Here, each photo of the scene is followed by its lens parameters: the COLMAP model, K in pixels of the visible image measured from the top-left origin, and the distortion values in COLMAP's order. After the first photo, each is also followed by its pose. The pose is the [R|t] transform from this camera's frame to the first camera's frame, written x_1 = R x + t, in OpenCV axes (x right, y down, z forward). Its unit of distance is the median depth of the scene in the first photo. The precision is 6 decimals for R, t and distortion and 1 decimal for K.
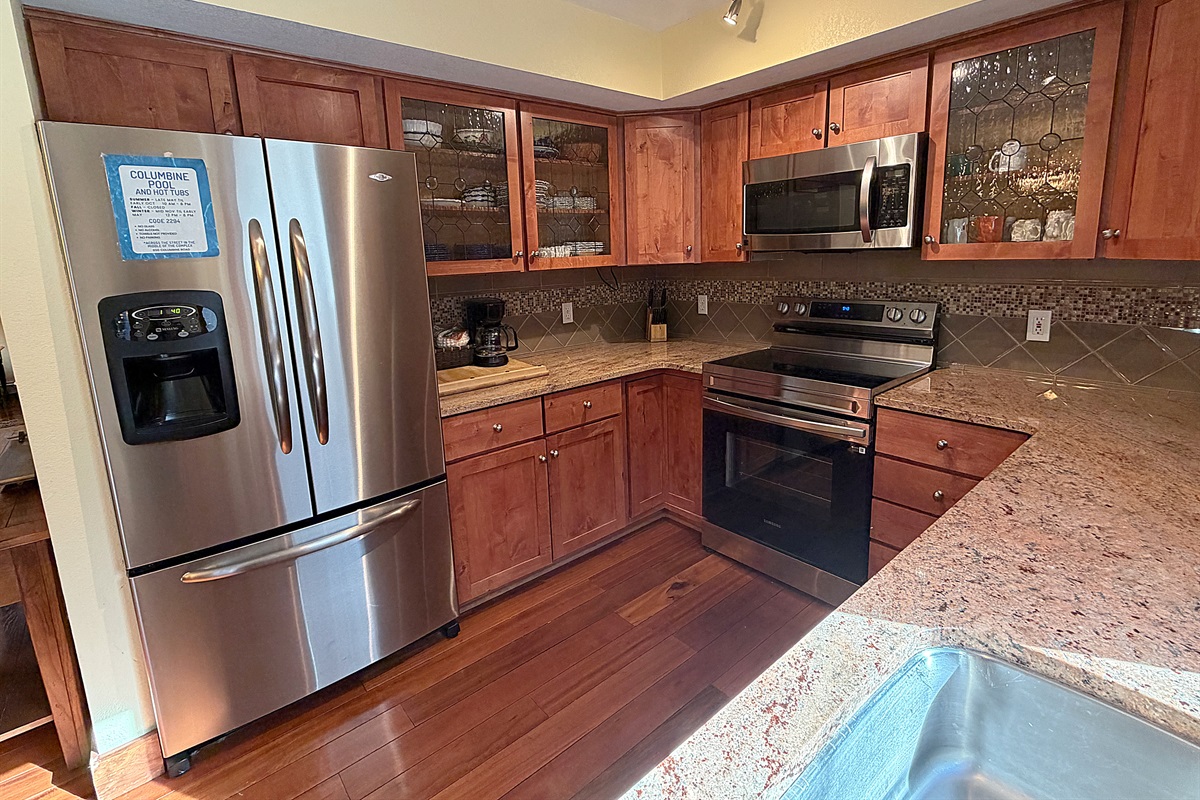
lens RADIAL K [[556.2, 0, 601.5], [0, 556.2, 351.7], [0, 0, 1]] dist [0.000761, 0.000215]
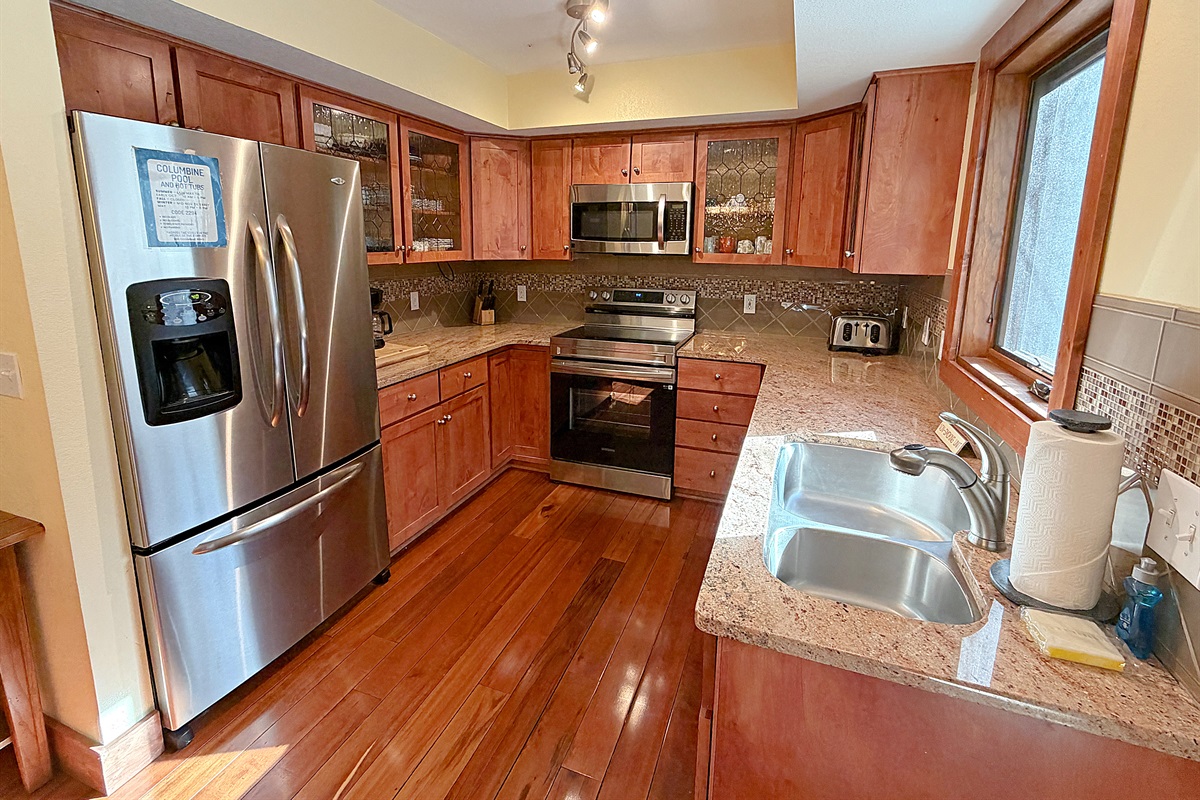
lens RADIAL K [[543.0, 0, 596.6], [0, 543.0, 339.5], [0, 0, 1]] dist [-0.000078, 0.000147]
pose [[0.874273, -0.044860, 0.483357, -0.342058], [0.047510, 0.998848, 0.006769, 0.022911], [-0.483103, 0.017046, 0.875397, -0.166432]]
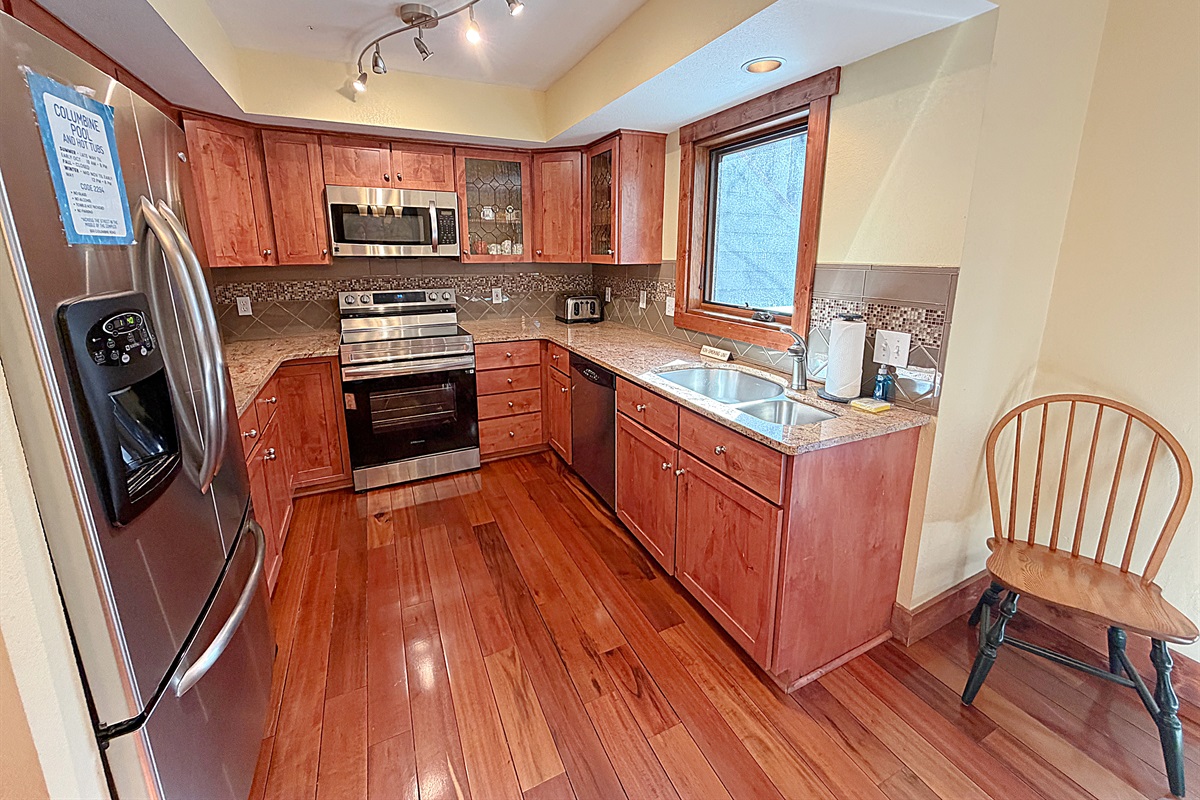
lens RADIAL K [[470.3, 0, 597.9], [0, 470.3, 350.0], [0, 0, 1]] dist [0.001001, 0.000066]
pose [[0.259464, -0.165934, 0.951391, -0.679569], [0.162479, 0.978587, 0.126366, -0.008980], [-0.951987, 0.121794, 0.280869, 0.159139]]
